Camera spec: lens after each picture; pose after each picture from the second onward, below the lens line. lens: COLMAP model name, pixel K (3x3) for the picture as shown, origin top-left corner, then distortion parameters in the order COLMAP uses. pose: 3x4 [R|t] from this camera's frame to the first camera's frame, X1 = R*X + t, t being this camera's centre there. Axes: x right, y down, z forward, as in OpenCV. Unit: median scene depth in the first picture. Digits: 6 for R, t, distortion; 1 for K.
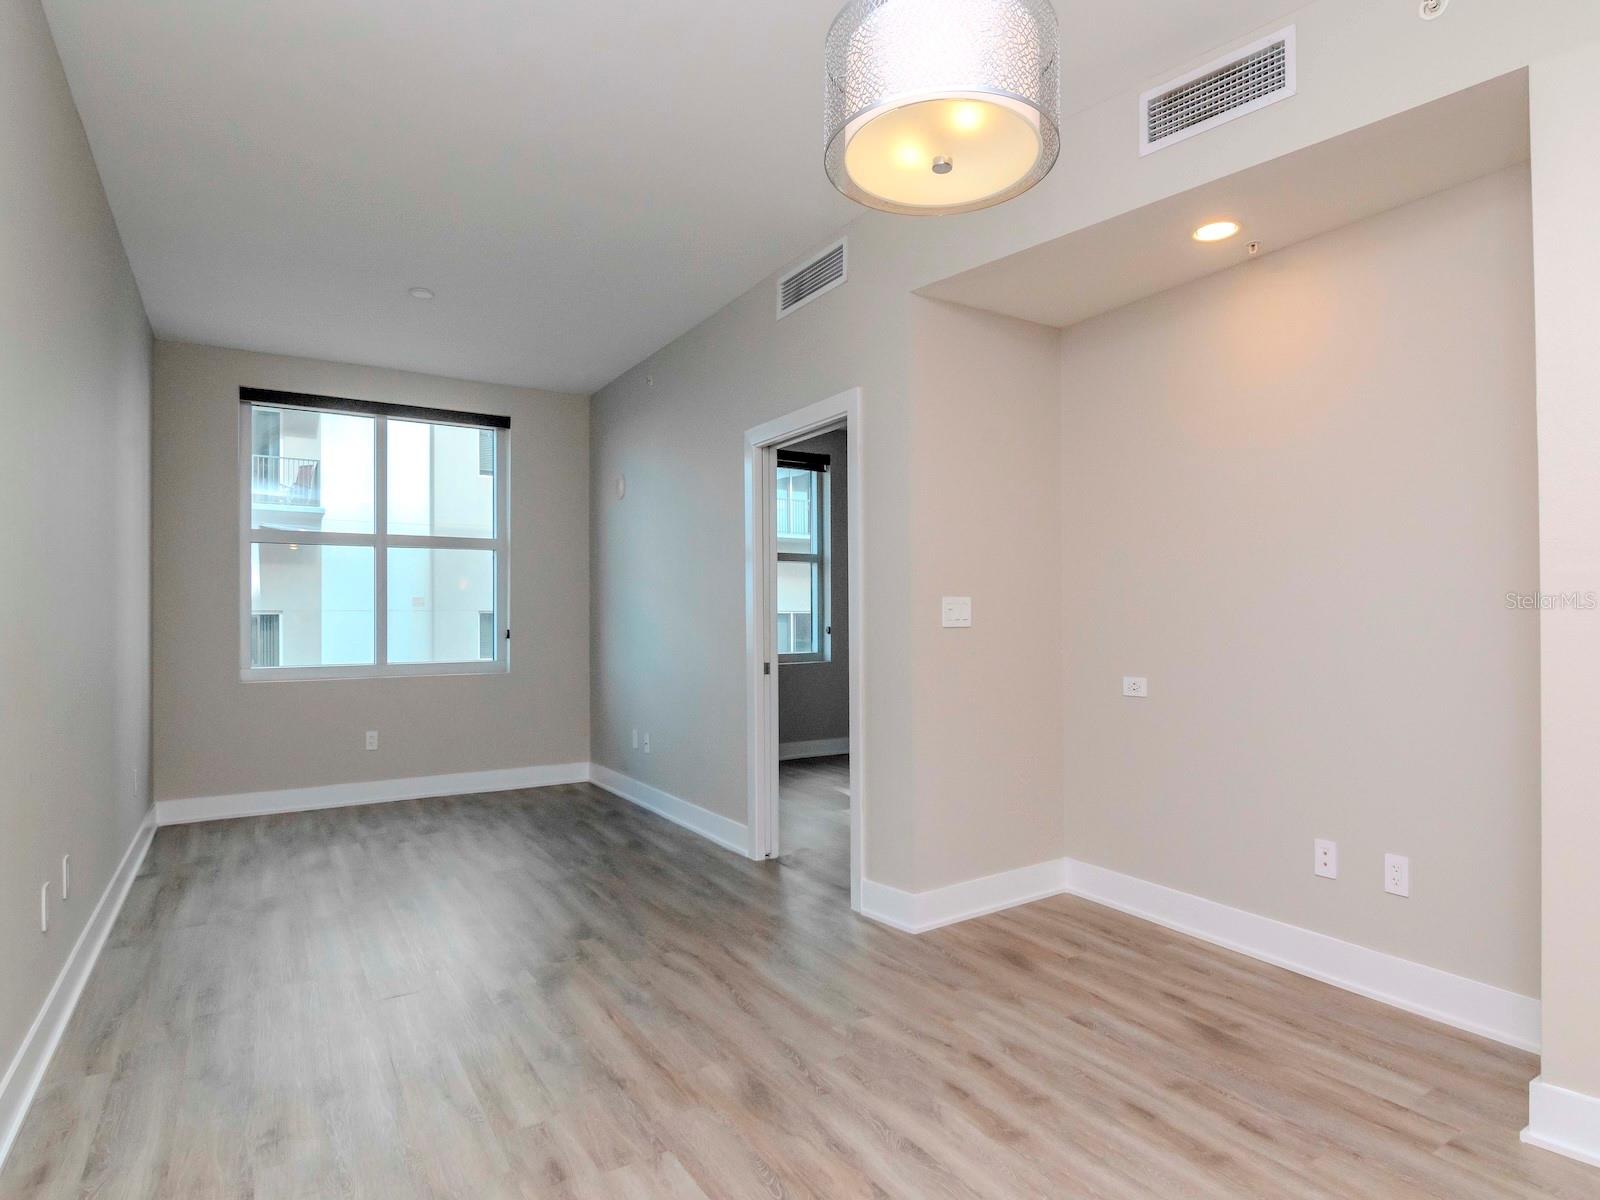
lens RADIAL K [[861.9, 0, 800.0], [0, 861.9, 600.0], [0, 0, 1]] dist [0.005538, -0.014823]
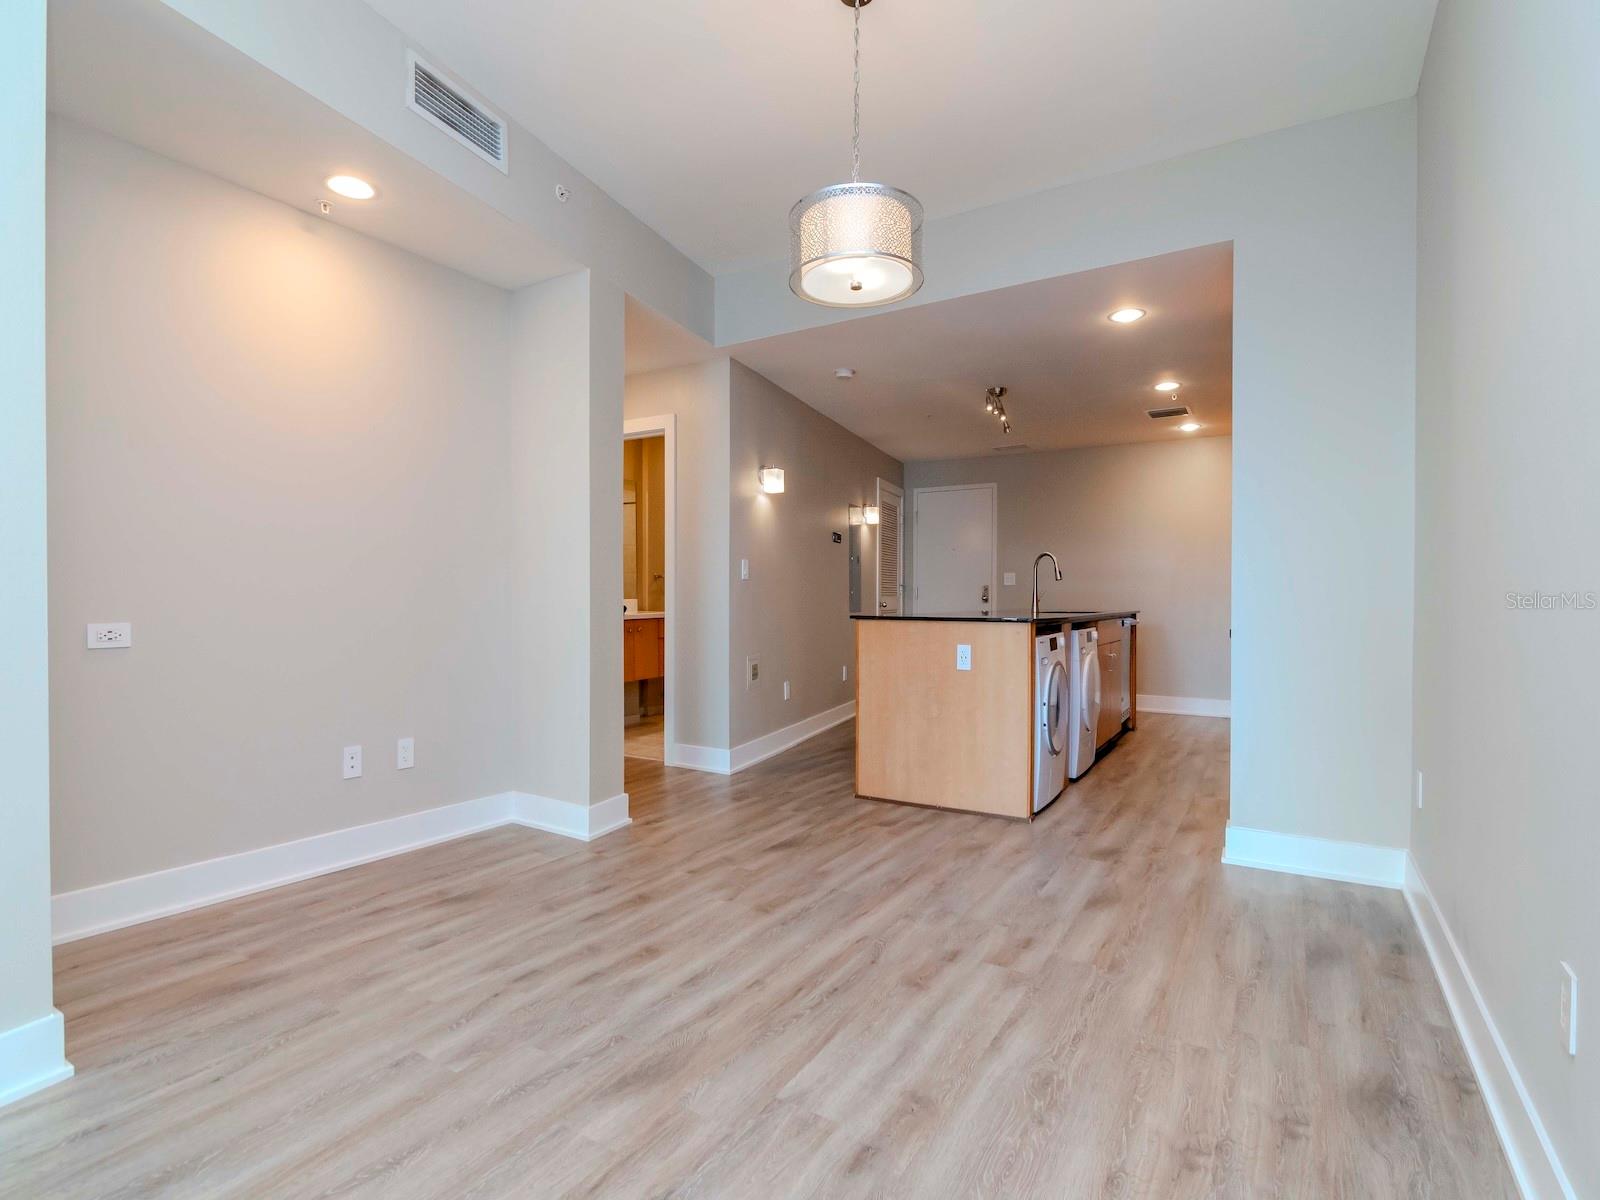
lens RADIAL K [[771.8, 0, 817.3], [0, 771.8, 597.8], [0, 0, 1]] dist [-0.001223, -0.008844]
pose [[-0.444074, 0.004595, 0.895978, -0.653692], [-0.022397, 0.999617, -0.016227, 0.082856], [-0.895710, -0.027274, -0.443801, 0.957331]]
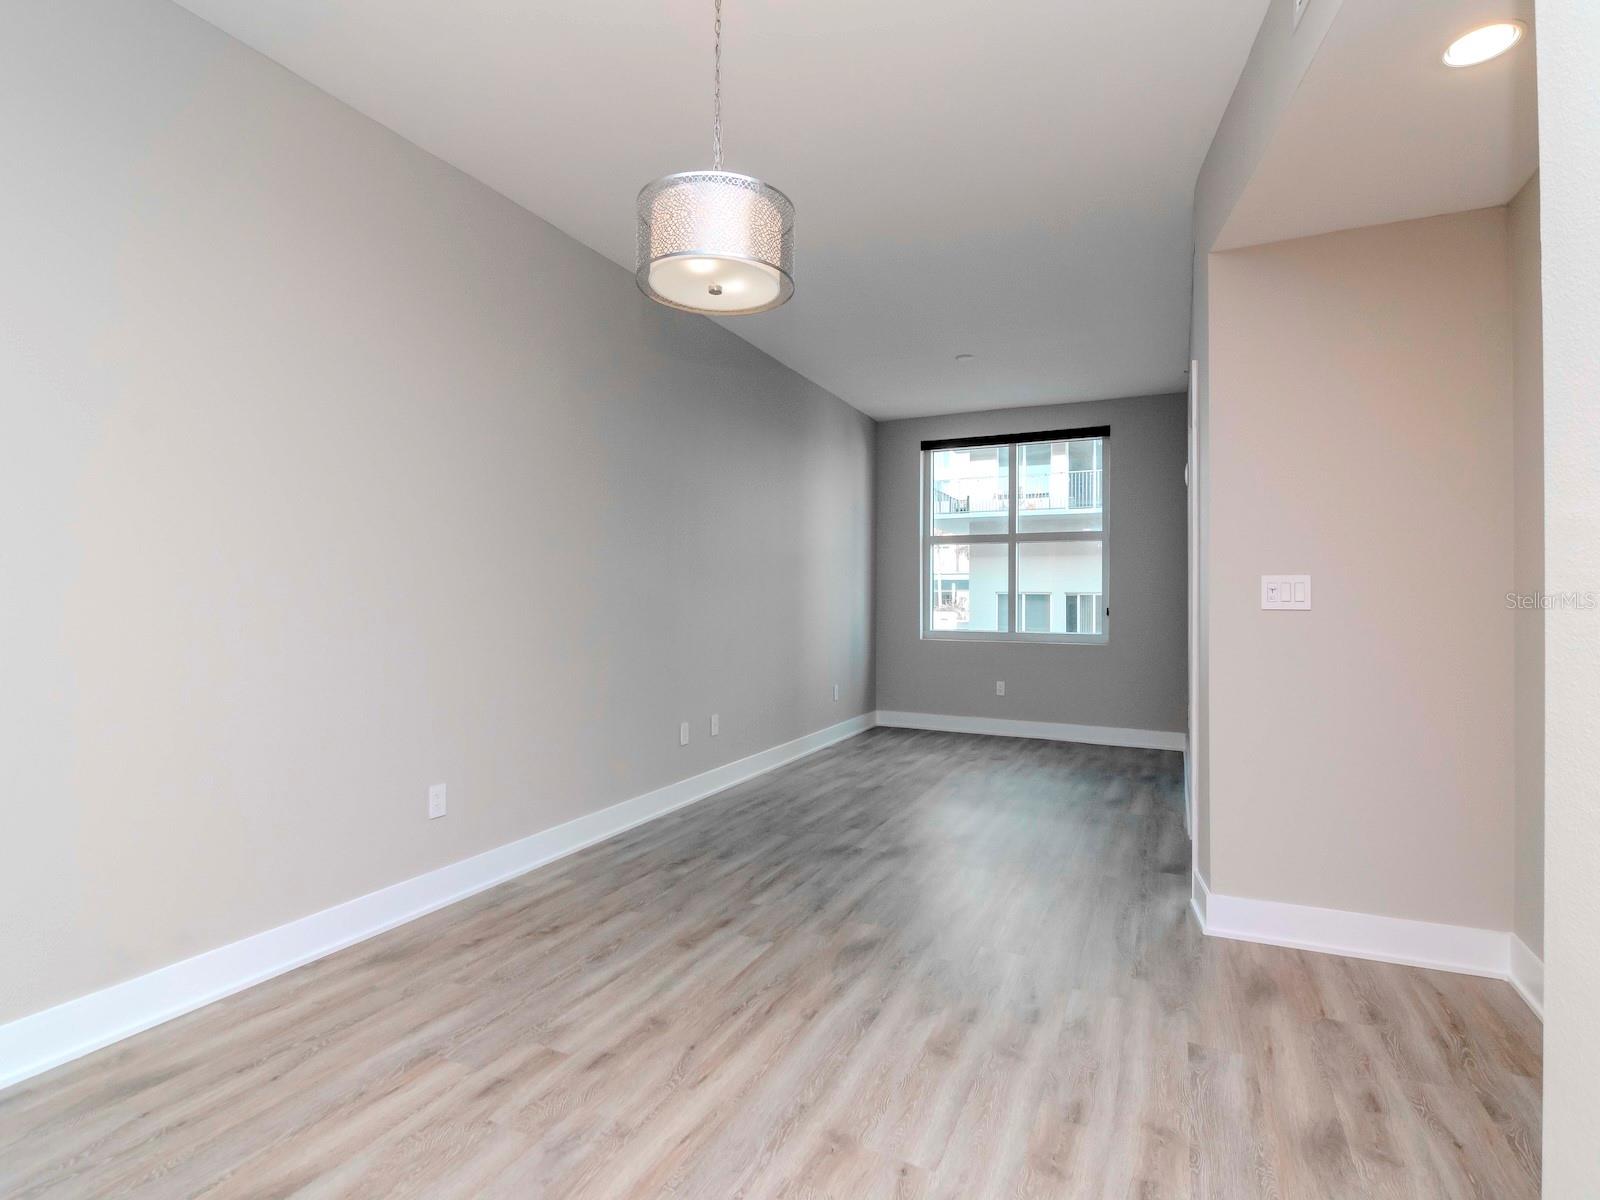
lens RADIAL K [[771.8, 0, 817.3], [0, 771.8, 597.8], [0, 0, 1]] dist [-0.001223, -0.008844]
pose [[0.538907, 0.007419, -0.842332, 0.741604], [0.007914, 0.999872, 0.013870, 0.006393], [0.842328, -0.014141, 0.538780, 0.239132]]
